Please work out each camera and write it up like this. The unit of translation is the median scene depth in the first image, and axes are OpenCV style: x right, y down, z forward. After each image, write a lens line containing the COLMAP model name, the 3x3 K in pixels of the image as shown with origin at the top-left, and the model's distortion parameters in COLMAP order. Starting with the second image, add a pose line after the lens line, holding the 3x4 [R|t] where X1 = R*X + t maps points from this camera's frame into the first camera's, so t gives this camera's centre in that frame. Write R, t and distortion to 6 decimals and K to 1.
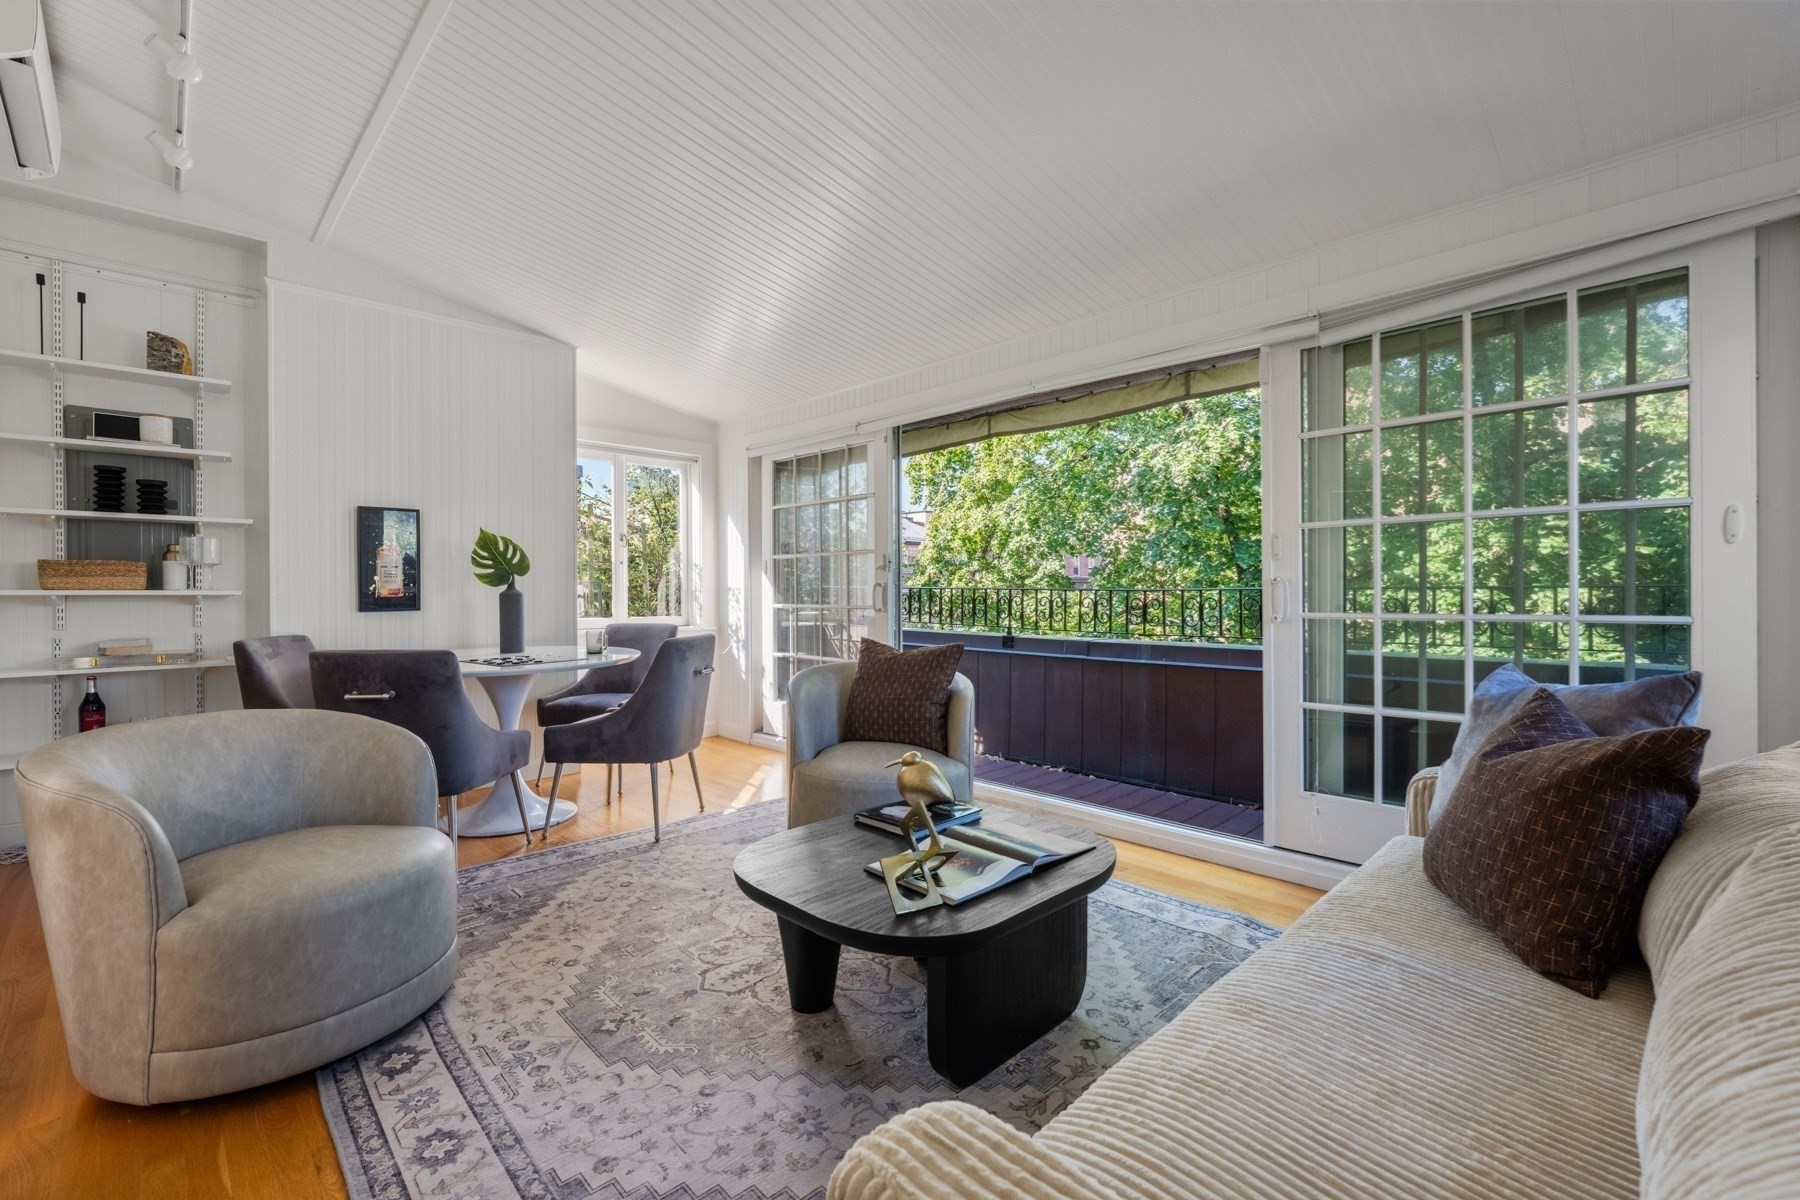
lens RADIAL K [[746.6, 0, 898.3], [0, 746.6, 594.3], [0, 0, 1]] dist [-0.003712, 0.001556]
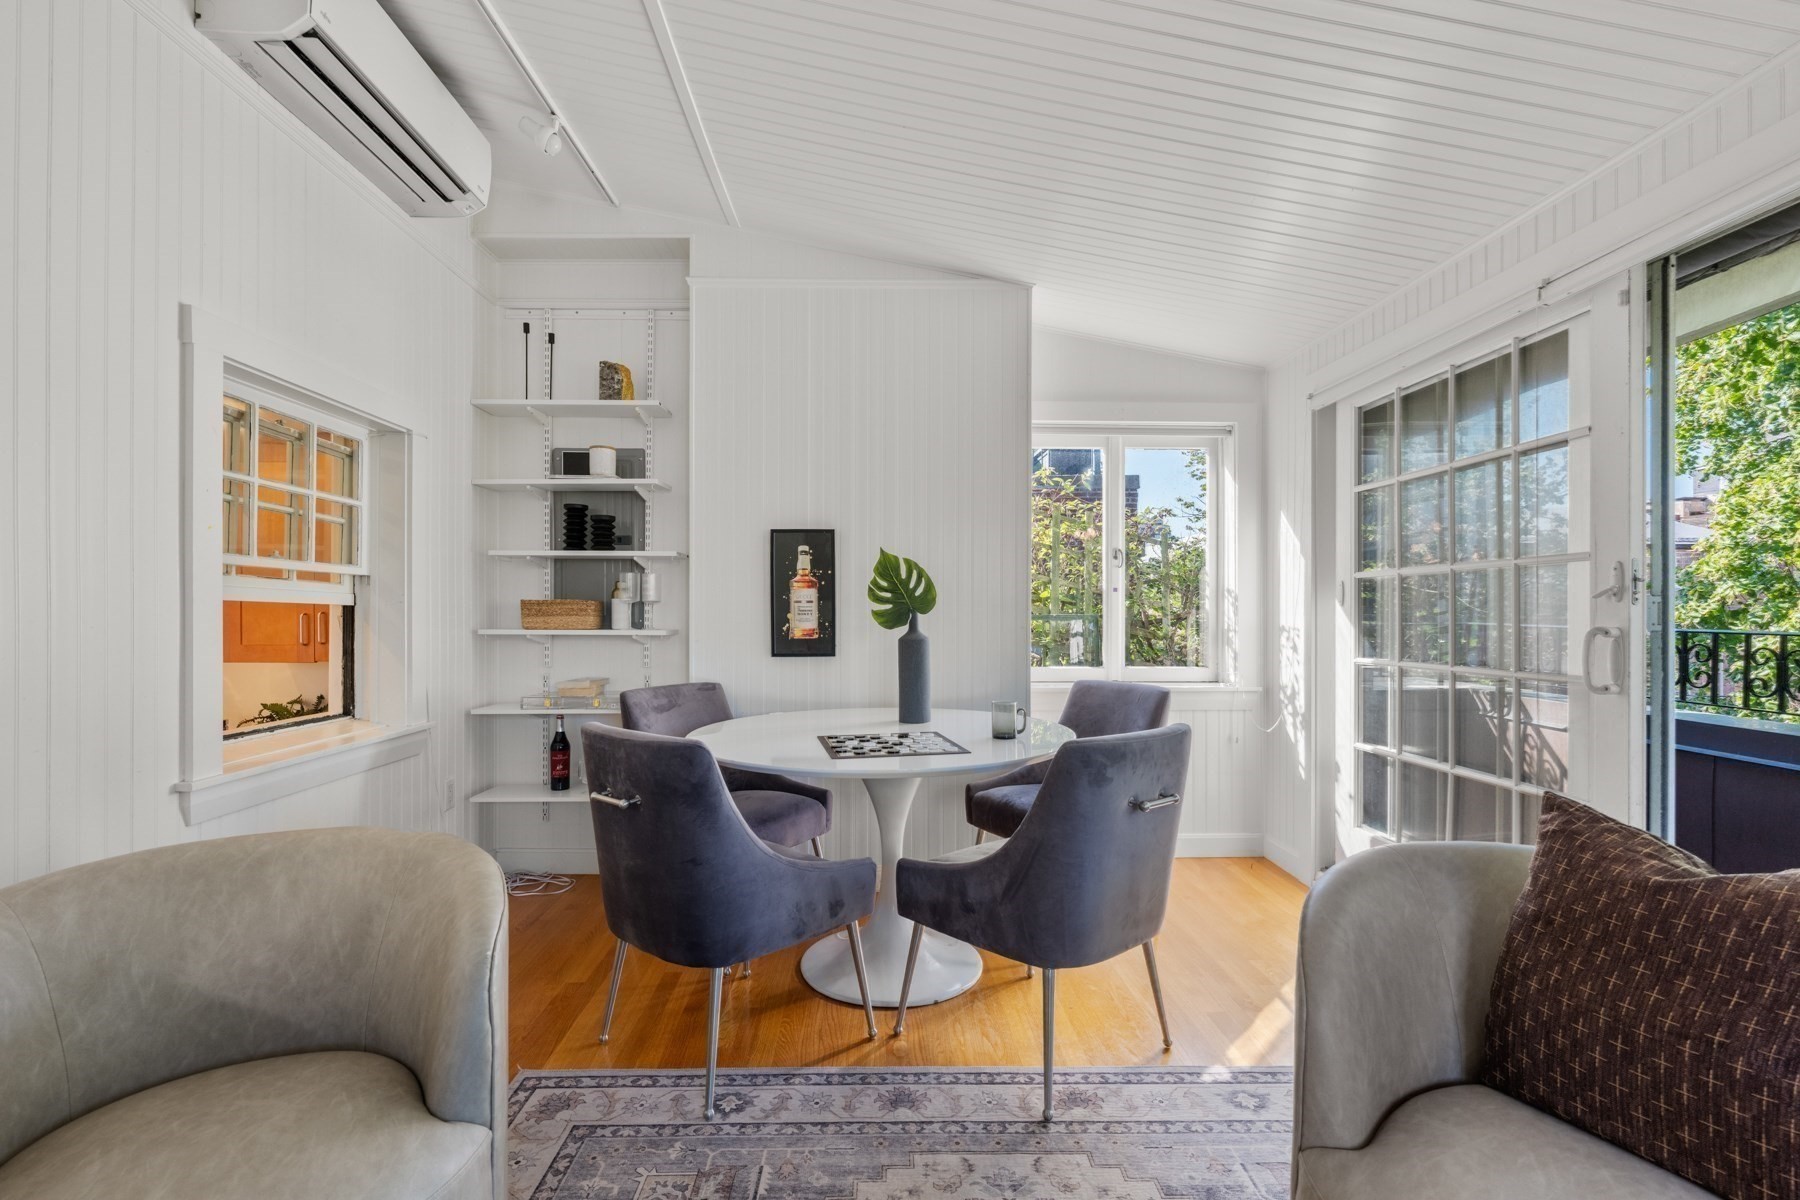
lens RADIAL K [[811.1, 0, 892.7], [0, 811.1, 616.2], [0, 0, 1]] dist [0.000611, 0.001109]
pose [[0.740237, 0.003915, -0.672335, -0.017155], [-0.007398, 0.999970, -0.002322, -0.021761], [0.672306, 0.006692, 0.740243, 0.446763]]
